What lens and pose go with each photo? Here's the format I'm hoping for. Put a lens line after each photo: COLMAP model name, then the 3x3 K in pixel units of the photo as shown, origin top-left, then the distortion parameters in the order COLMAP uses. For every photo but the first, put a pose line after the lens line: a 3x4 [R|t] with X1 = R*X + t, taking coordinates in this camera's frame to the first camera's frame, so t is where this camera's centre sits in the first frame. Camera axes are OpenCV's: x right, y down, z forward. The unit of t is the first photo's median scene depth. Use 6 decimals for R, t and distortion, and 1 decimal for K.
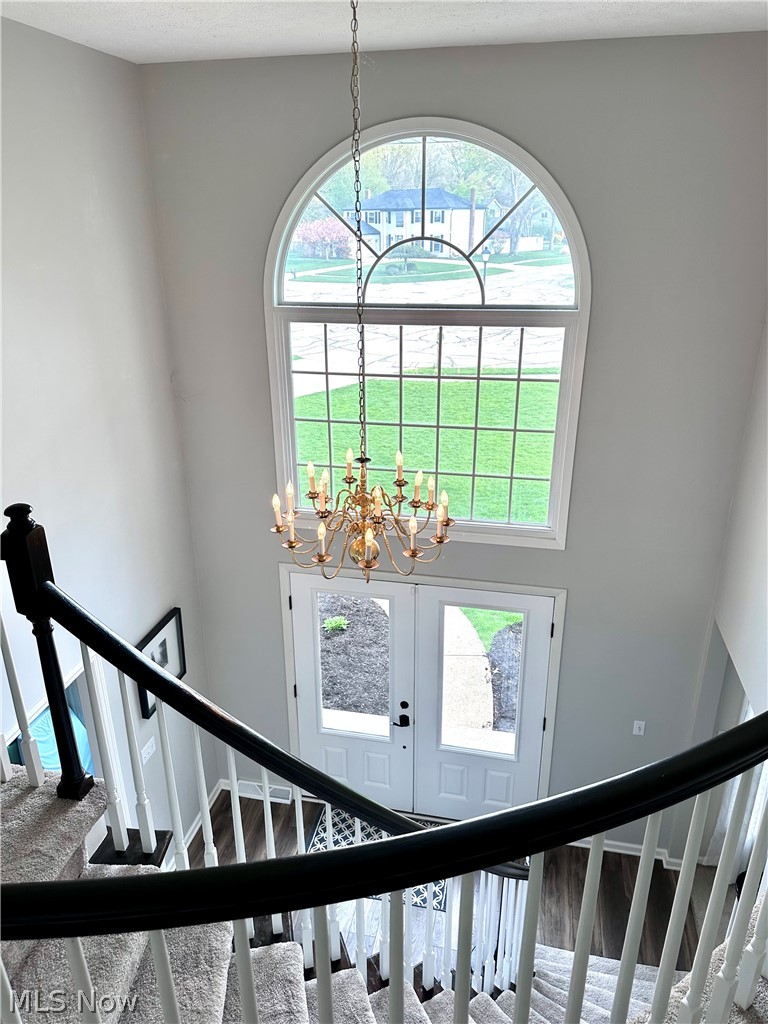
lens RADIAL K [[726.6, 0, 384.0], [0, 726.6, 512.0], [0, 0, 1]] dist [0.091665, -0.143478]
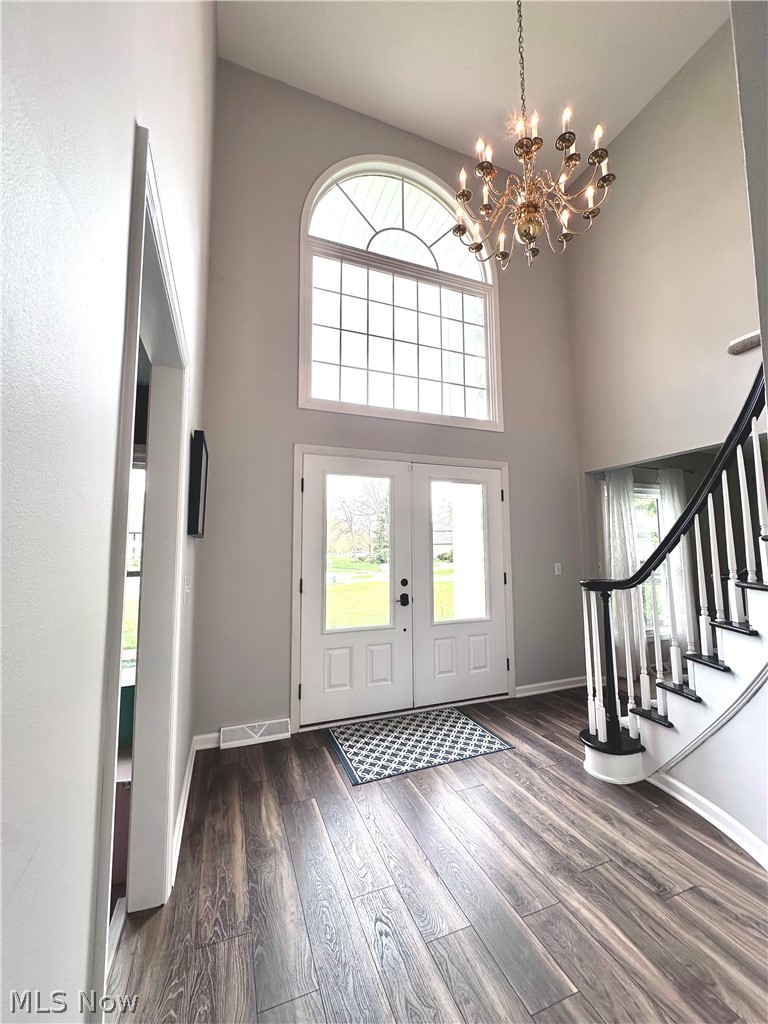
lens RADIAL K [[408.8, 0, 384.0], [0, 408.8, 512.0], [0, 0, 1]] dist [0.000165, 0.000100]
pose [[0.833051, 0.052919, 0.550659, -0.414281], [0.211966, 0.888909, -0.406093, 0.495882], [-0.510976, 0.455018, 0.729289, 0.610867]]
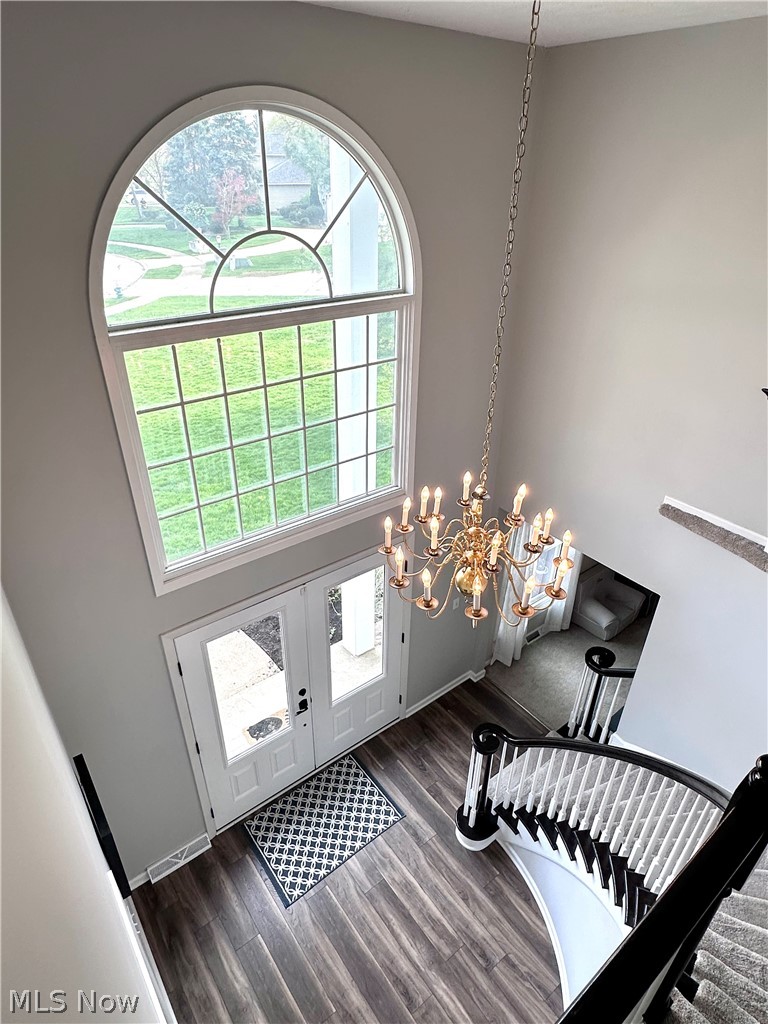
lens RADIAL K [[584.3, 0, 384.0], [0, 584.3, 512.0], [0, 0, 1]] dist [-0.006551, -0.001052]
pose [[0.641743, -0.374550, 0.669238, -0.430374], [0.275228, 0.926977, 0.254877, -0.187500], [-0.715832, 0.020628, 0.697968, 0.389029]]
